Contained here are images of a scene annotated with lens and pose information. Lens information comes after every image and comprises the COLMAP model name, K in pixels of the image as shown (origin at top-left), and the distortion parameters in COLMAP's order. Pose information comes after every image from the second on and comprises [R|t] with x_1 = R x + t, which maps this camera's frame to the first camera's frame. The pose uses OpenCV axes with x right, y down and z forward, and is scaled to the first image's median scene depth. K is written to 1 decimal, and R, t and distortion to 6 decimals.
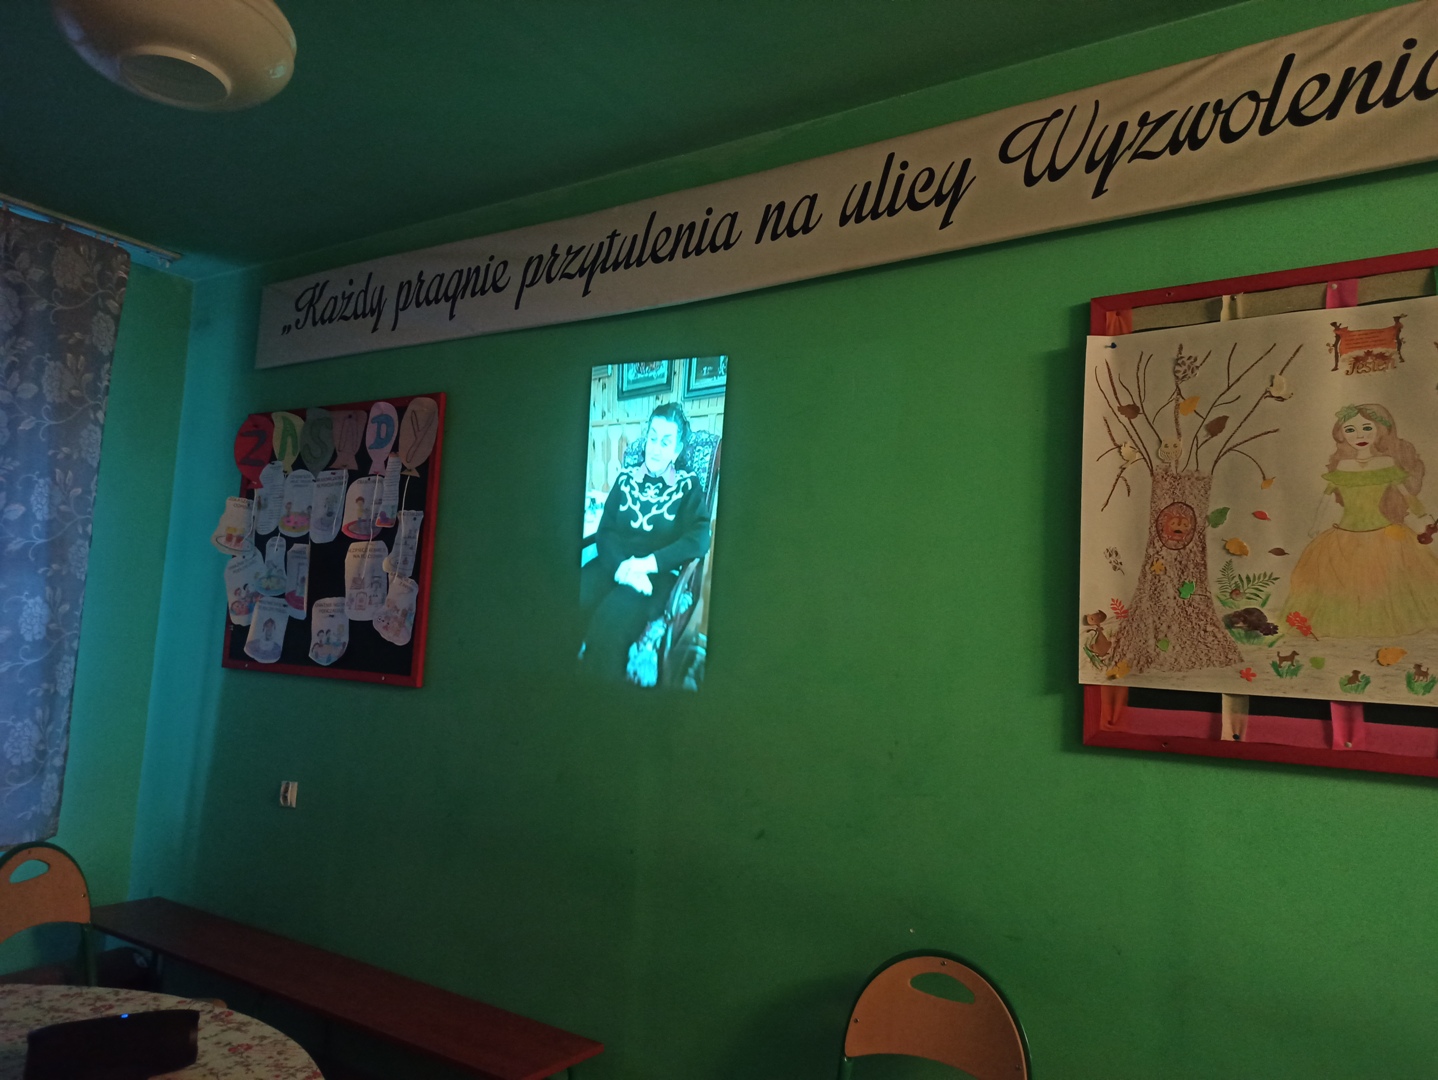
lens RADIAL K [[1051.8, 0, 717.3], [0, 1051.8, 538.6], [0, 0, 1]] dist [0.071741, -0.064387]
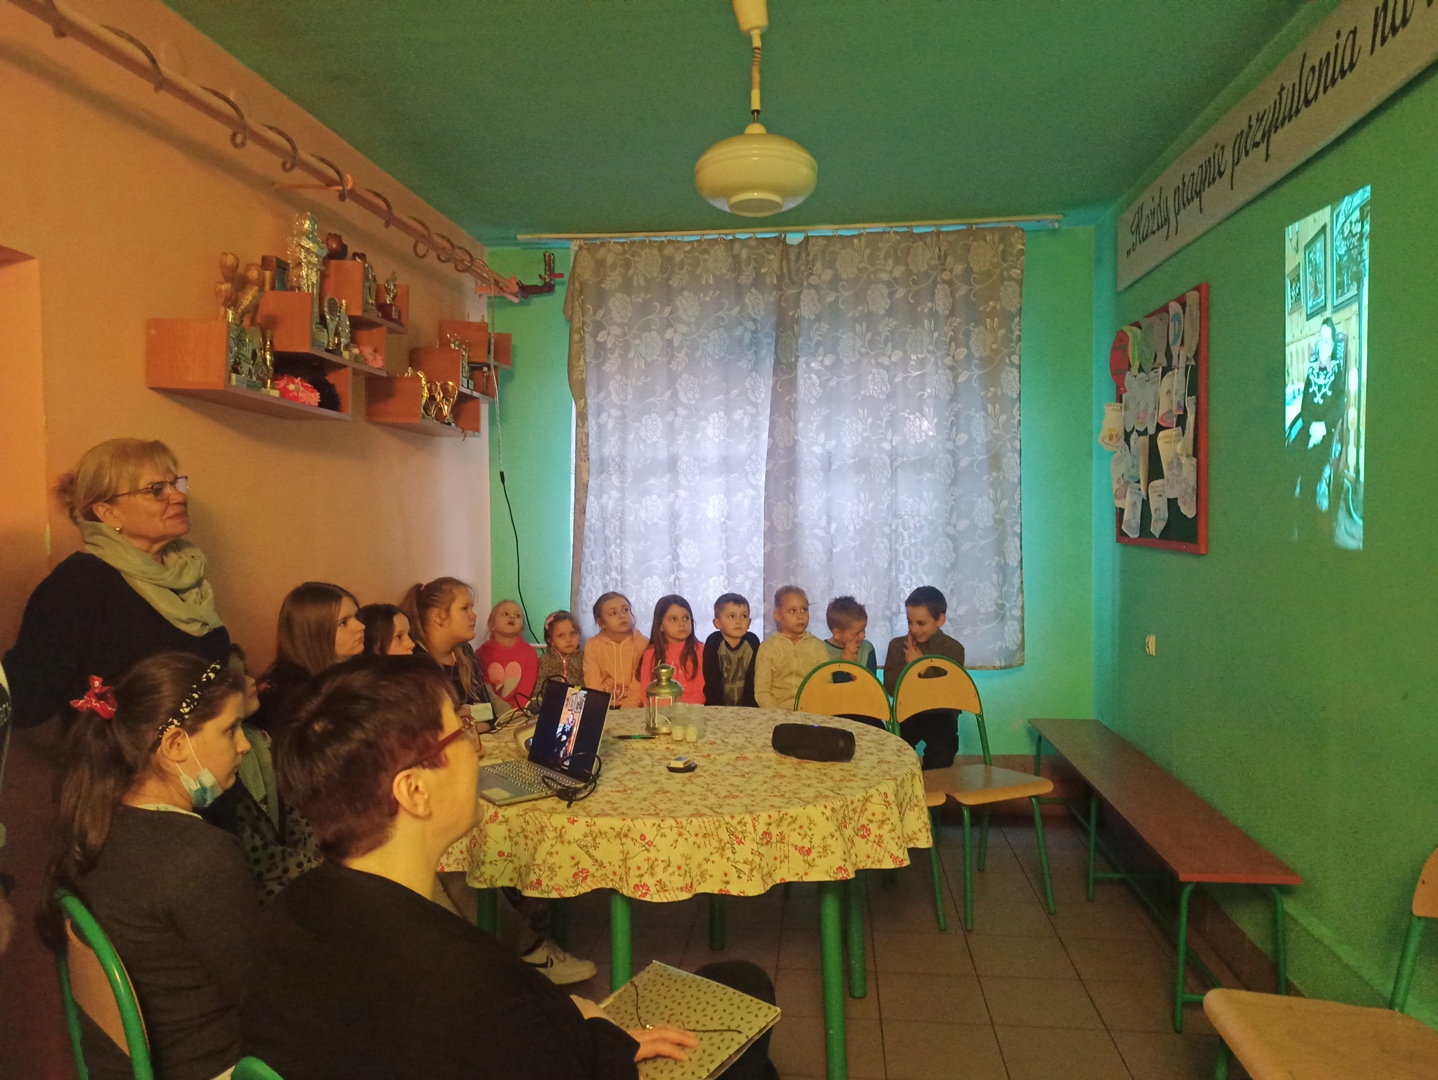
lens RADIAL K [[1051.8, 0, 717.3], [0, 1051.8, 538.6], [0, 0, 1]] dist [0.071741, -0.064387]
pose [[0.475625, -0.037158, -0.878863, 0.419791], [0.127068, 0.991531, 0.026845, 0.026440], [0.870422, -0.124443, 0.476318, 0.016774]]
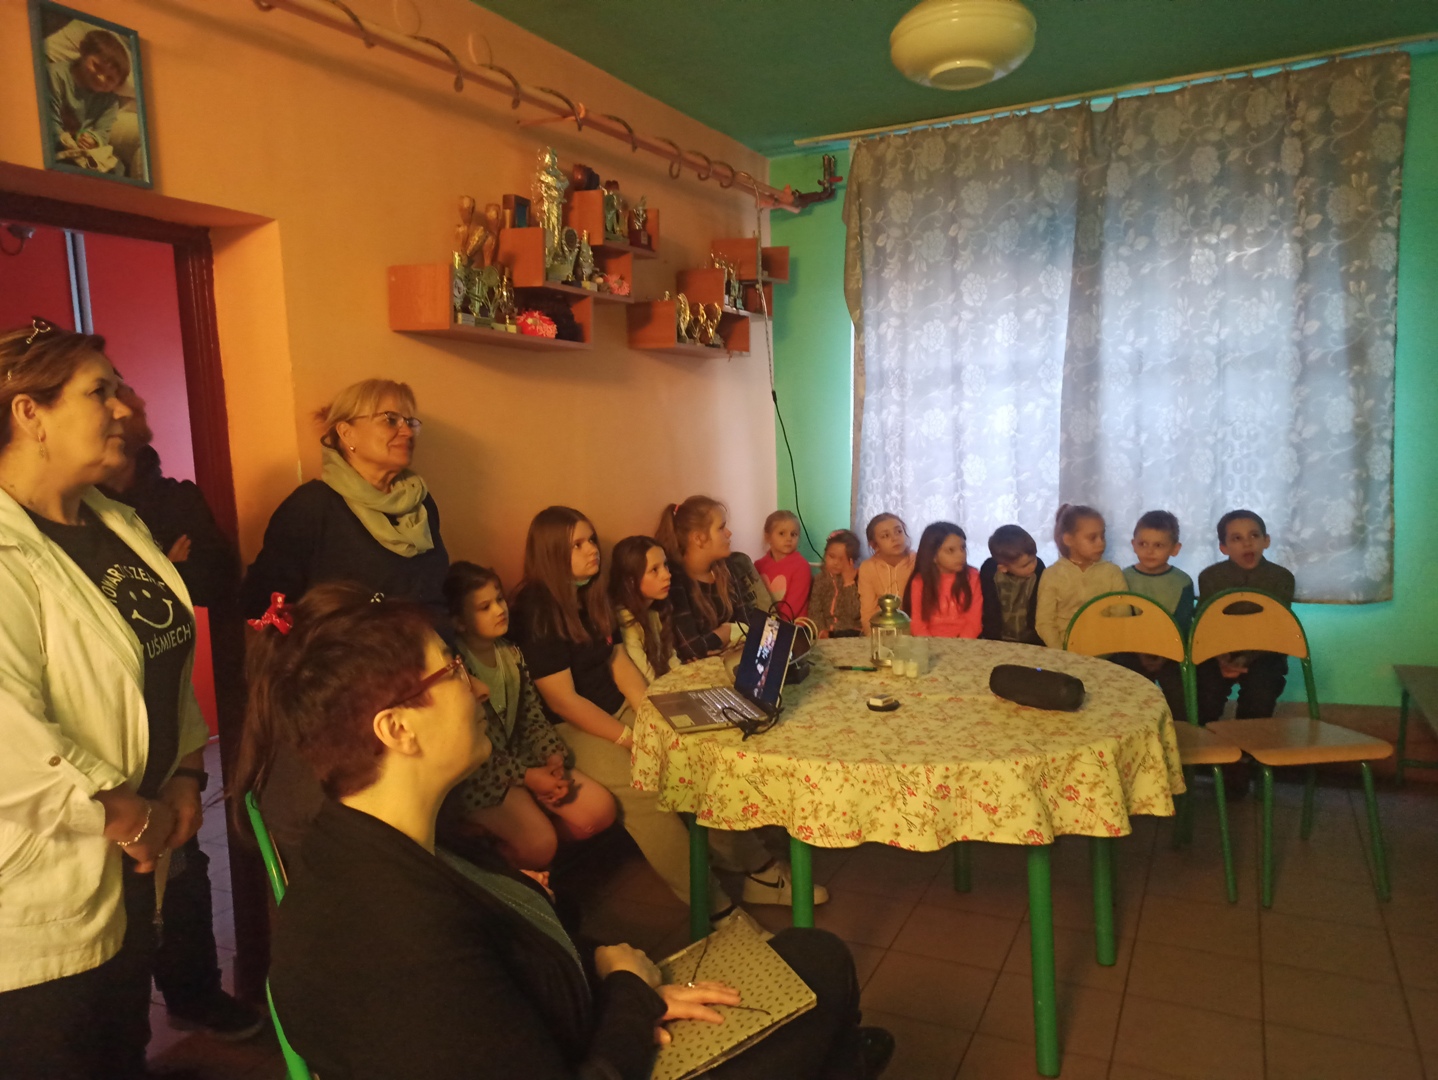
lens RADIAL K [[1051.8, 0, 717.3], [0, 1051.8, 538.6], [0, 0, 1]] dist [0.071741, -0.064387]
pose [[0.144531, 0.041200, -0.988642, 0.421292], [0.147610, 0.987055, 0.062713, 0.033504], [0.978428, -0.154997, 0.136578, 0.147606]]
